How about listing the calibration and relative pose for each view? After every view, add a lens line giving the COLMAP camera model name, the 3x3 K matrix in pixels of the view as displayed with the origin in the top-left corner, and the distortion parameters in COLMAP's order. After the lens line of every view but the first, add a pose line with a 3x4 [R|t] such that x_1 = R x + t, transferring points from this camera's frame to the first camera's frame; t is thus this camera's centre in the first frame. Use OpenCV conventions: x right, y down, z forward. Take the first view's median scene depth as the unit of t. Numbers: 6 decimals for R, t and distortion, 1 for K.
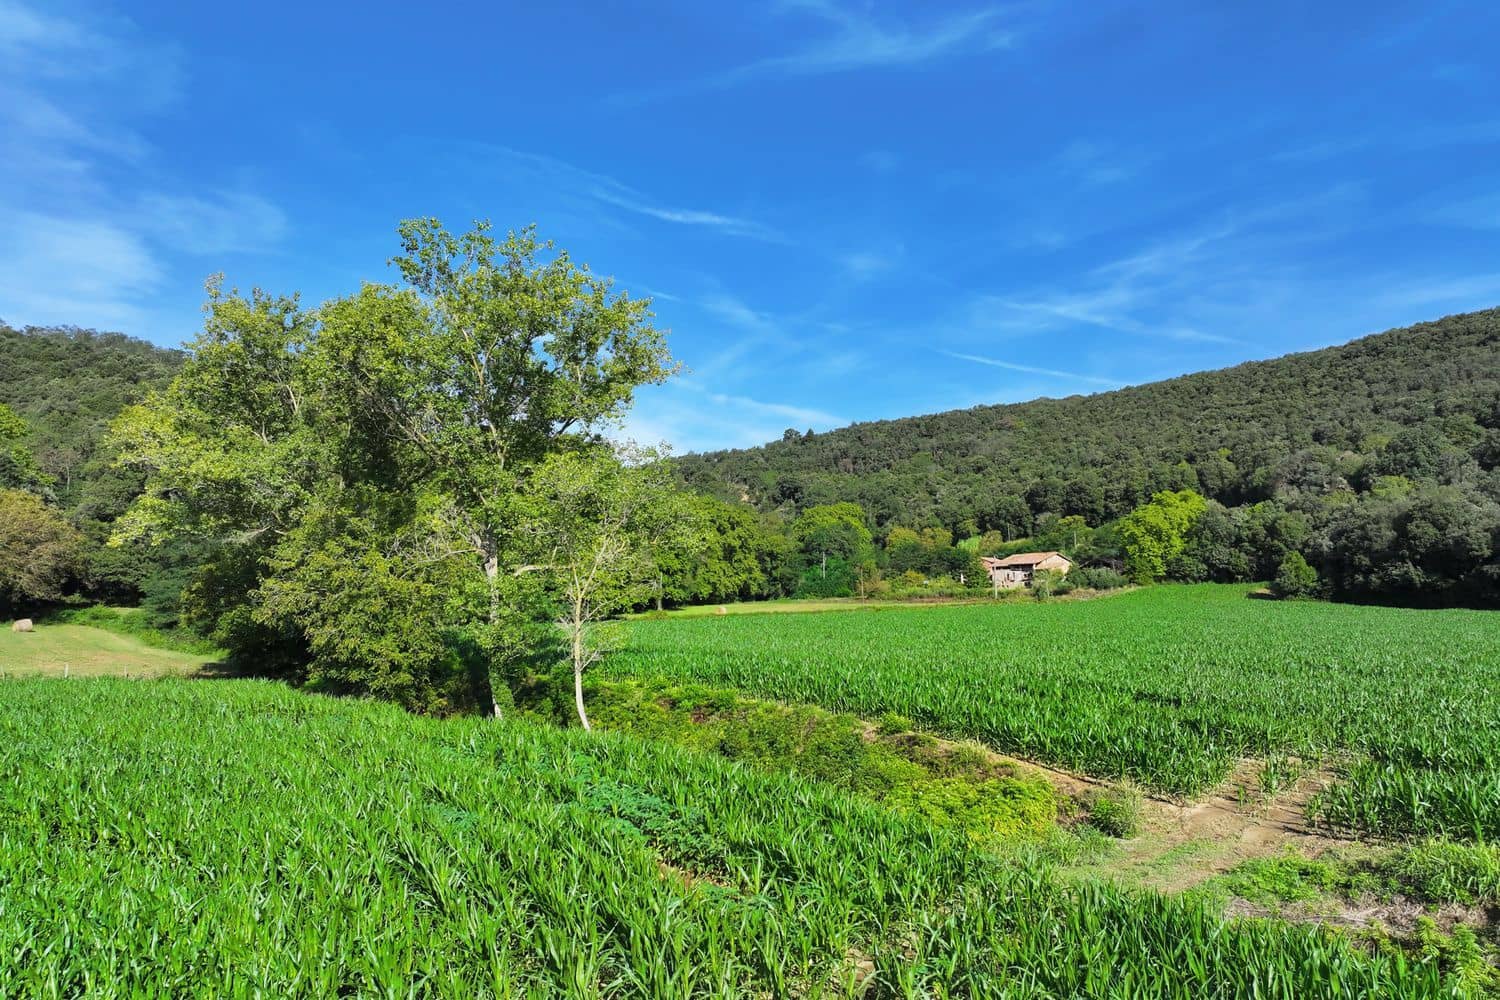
lens RADIAL K [[1049.3, 0, 754.9], [0, 1049.3, 486.1], [0, 0, 1]] dist [0.001531, 0.017653]
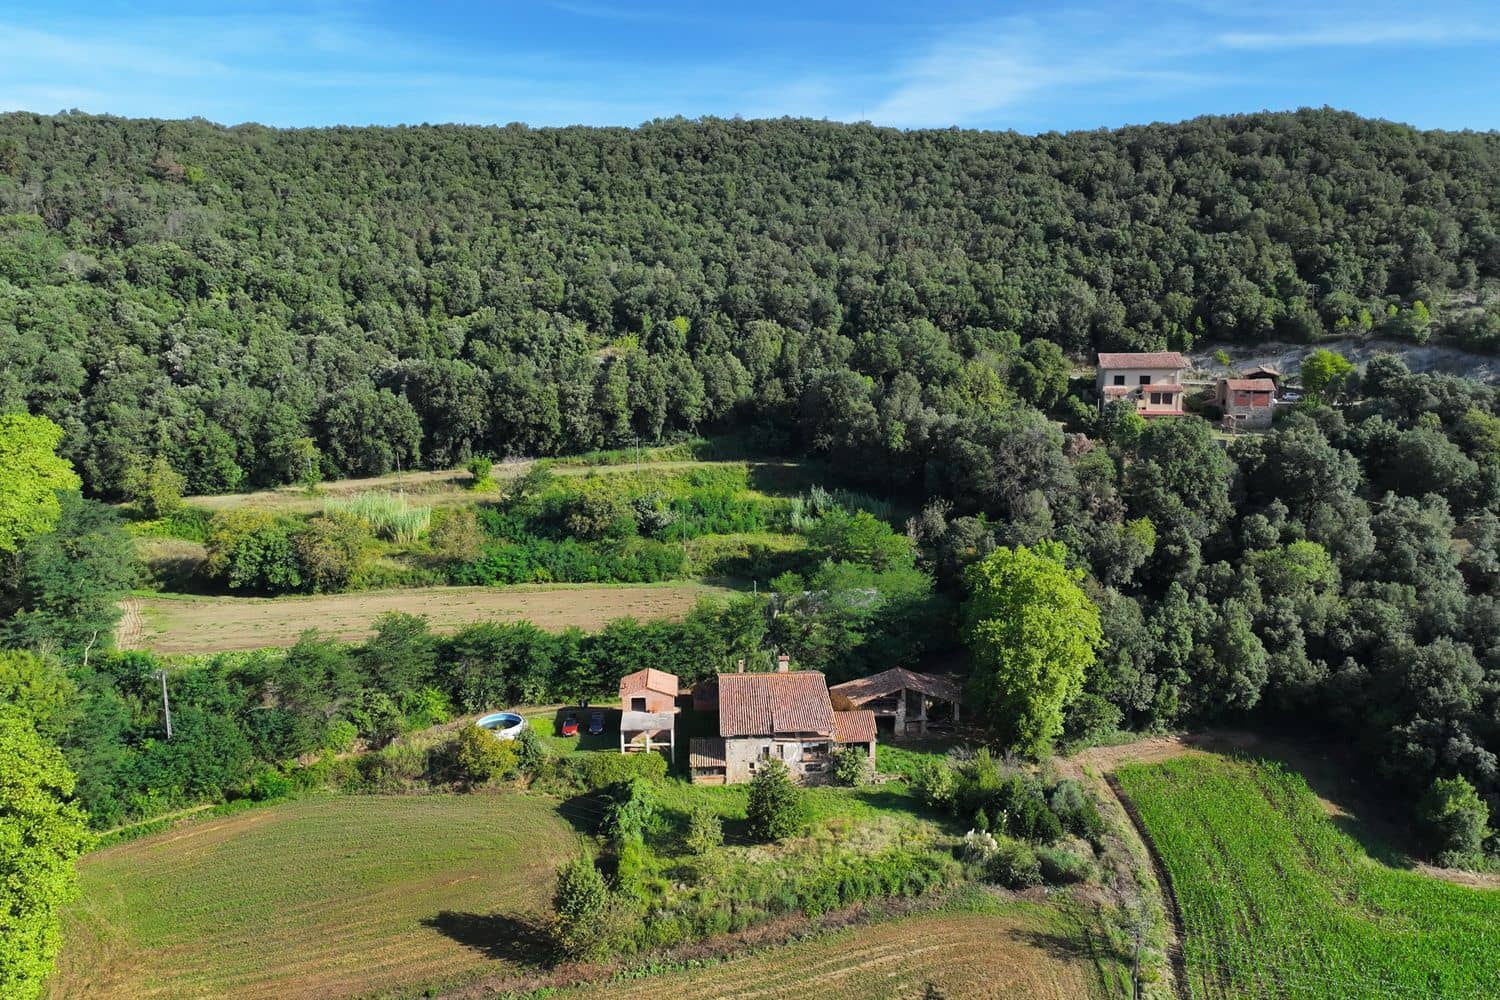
lens RADIAL K [[1049.3, 0, 758.6], [0, 1049.3, 493.9], [0, 0, 1]] dist [0.001531, 0.017653]
pose [[0.596769, -0.143355, 0.789503, -0.113689], [-0.106841, 0.960955, 0.255245, -0.139282], [-0.795268, -0.236673, 0.558153, 0.712632]]
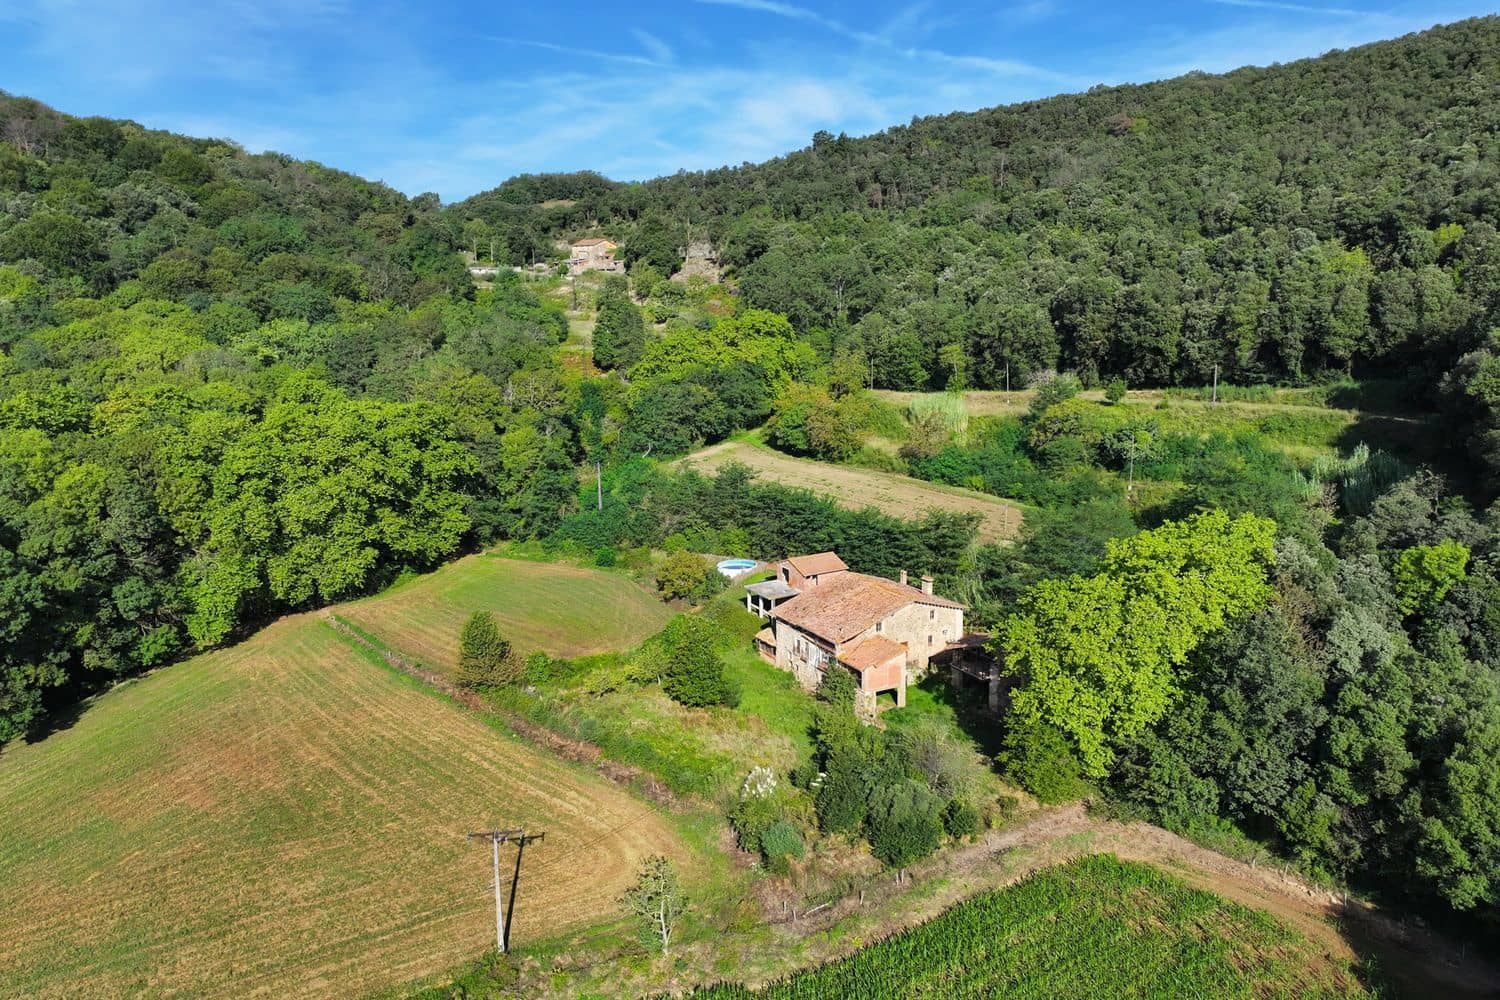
lens RADIAL K [[1049.3, 0, 756.6], [0, 1049.3, 491.0], [0, 0, 1]] dist [0.001531, 0.017653]
pose [[0.983695, 0.029538, -0.177404, 0.280694], [0.028240, 0.948814, 0.314569, -0.108632], [0.177616, -0.314450, 0.932510, 0.563930]]
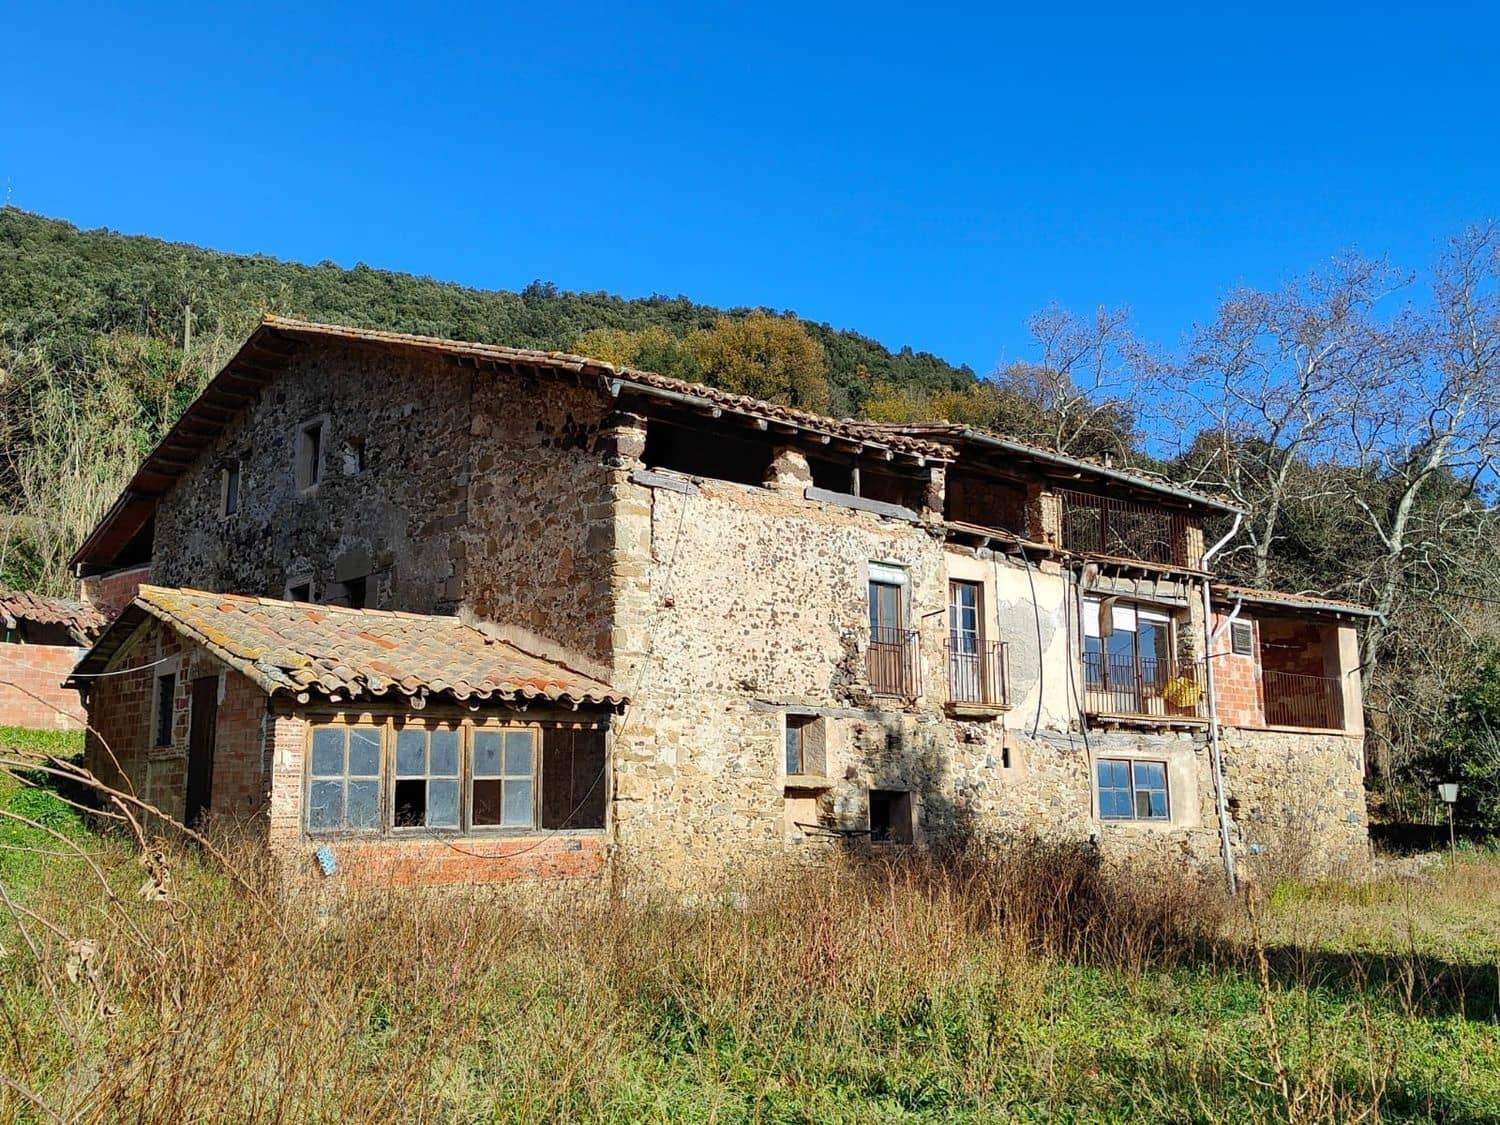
lens RADIAL K [[1459.3, 0, 748.1], [0, 1459.3, 556.2], [0, 0, 1]] dist [0.056578, 0.000000]
pose [[-0.021782, 0.185505, 0.982402, 0.151773], [-0.135023, 0.973086, -0.186740, 0.091278], [-0.990603, -0.136714, 0.003851, 0.940812]]
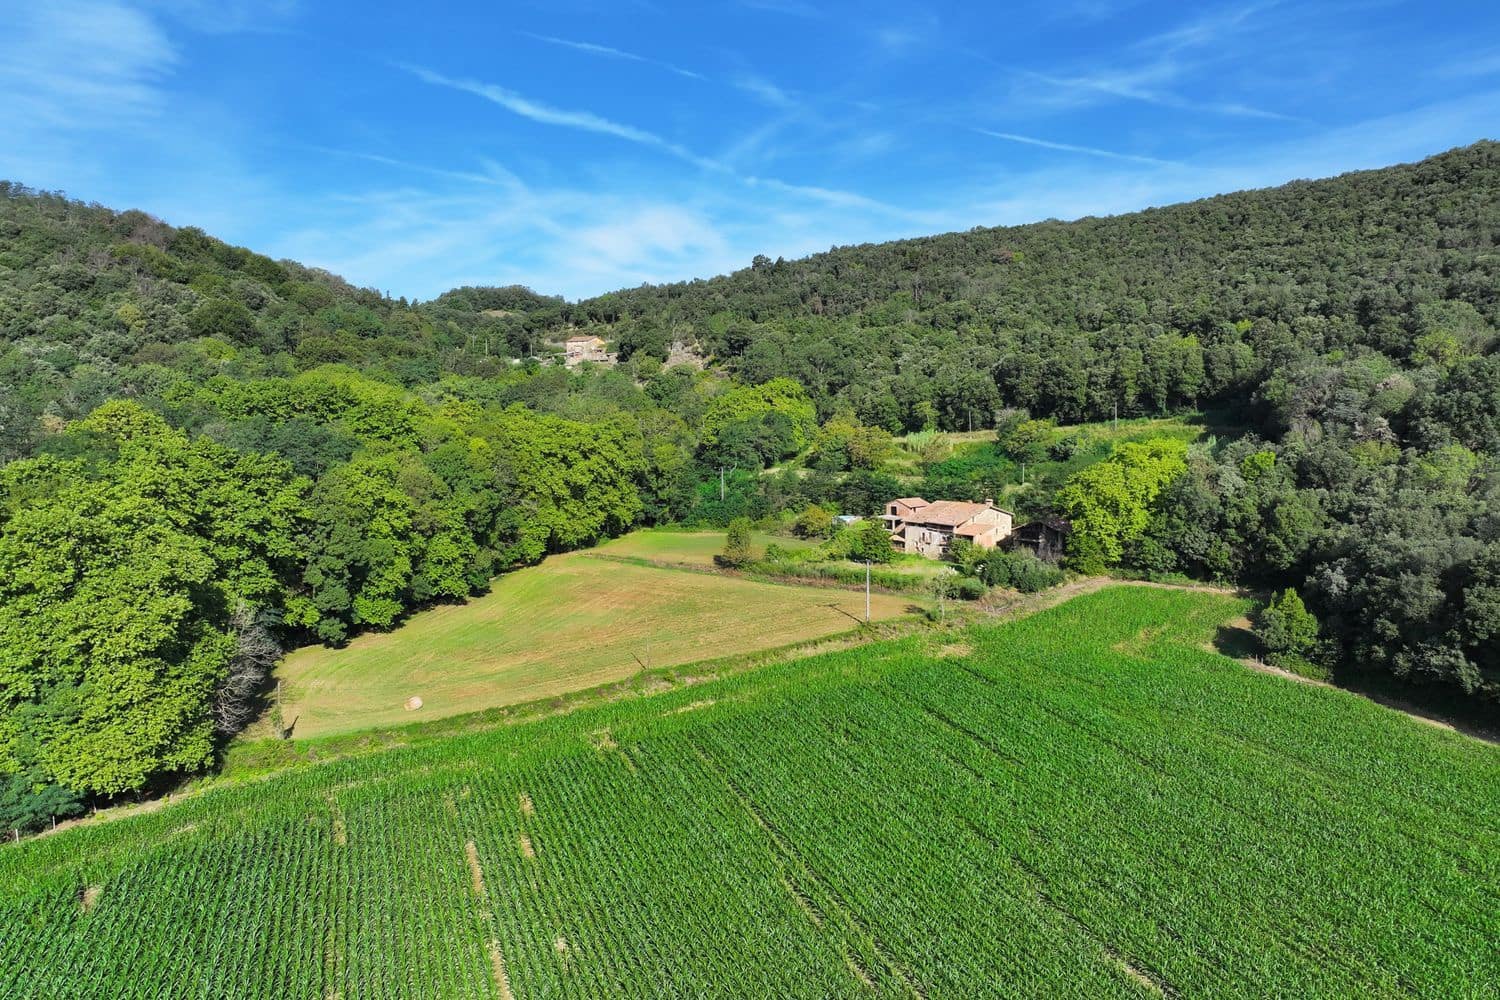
lens RADIAL K [[1049.3, 0, 755.0], [0, 1049.3, 486.4], [0, 0, 1]] dist [0.001531, 0.017653]
pose [[0.999453, 0.003347, -0.032898, 0.133941], [0.003420, 0.979071, 0.203489, -0.099137], [0.032890, -0.203490, 0.978524, 0.237245]]
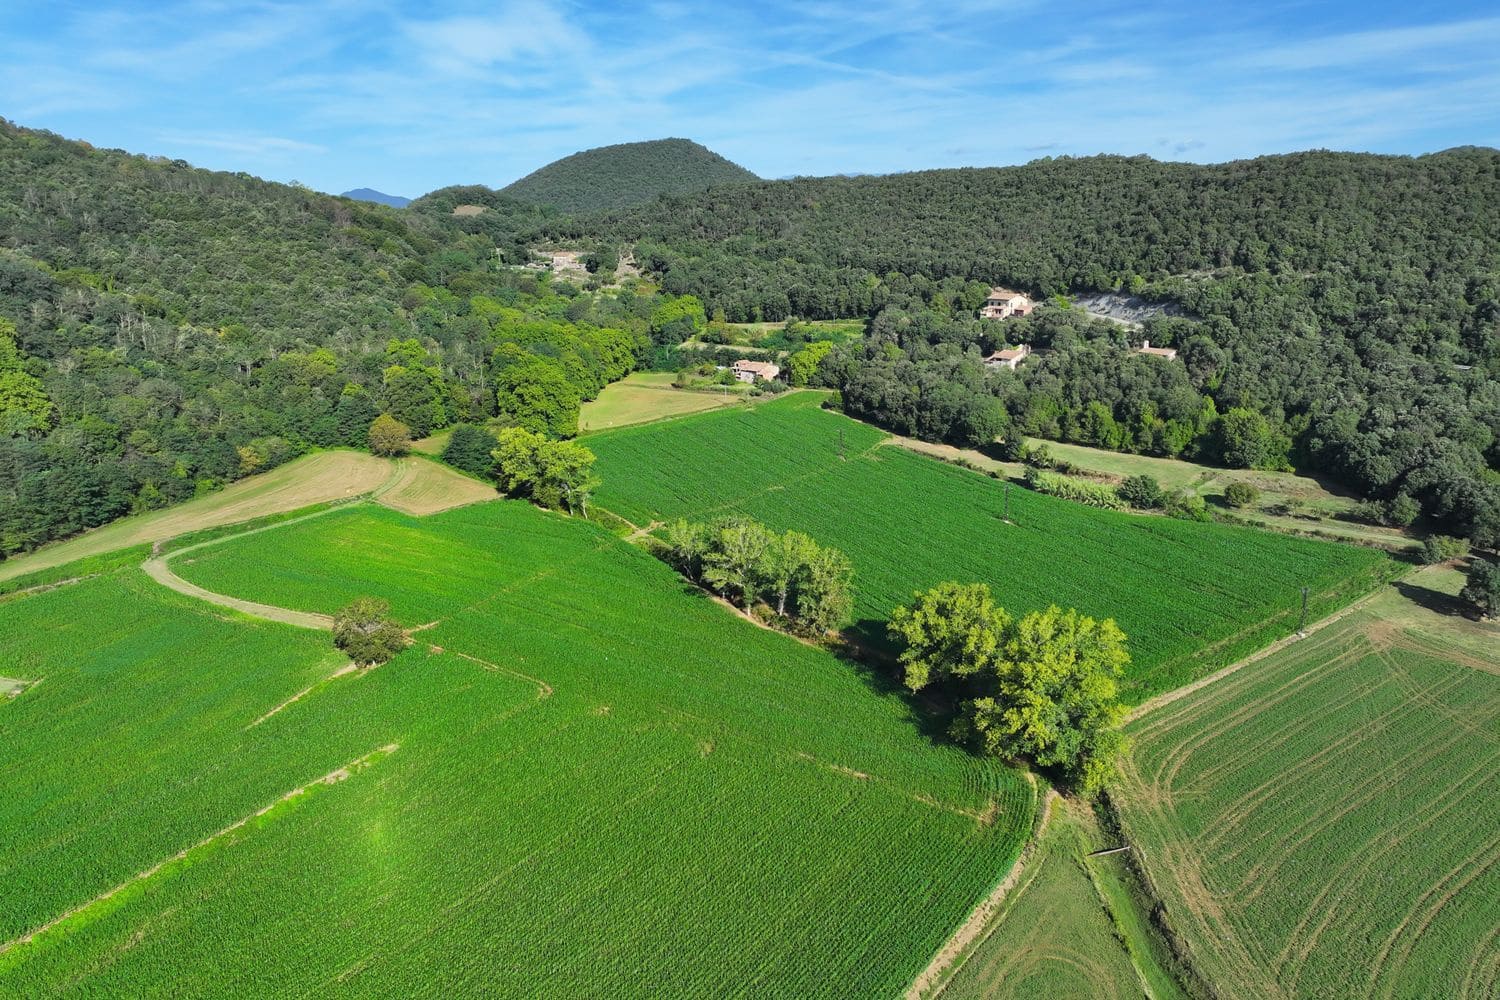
lens RADIAL K [[1046.9, 0, 756.6], [0, 1046.9, 491.3], [0, 0, 1]] dist [0.002803, 0.002096]
pose [[0.996388, -0.023788, 0.081520, 0.075386], [-0.008190, 0.928573, 0.371060, -0.456949], [-0.084524, -0.370387, 0.925024, -1.002562]]
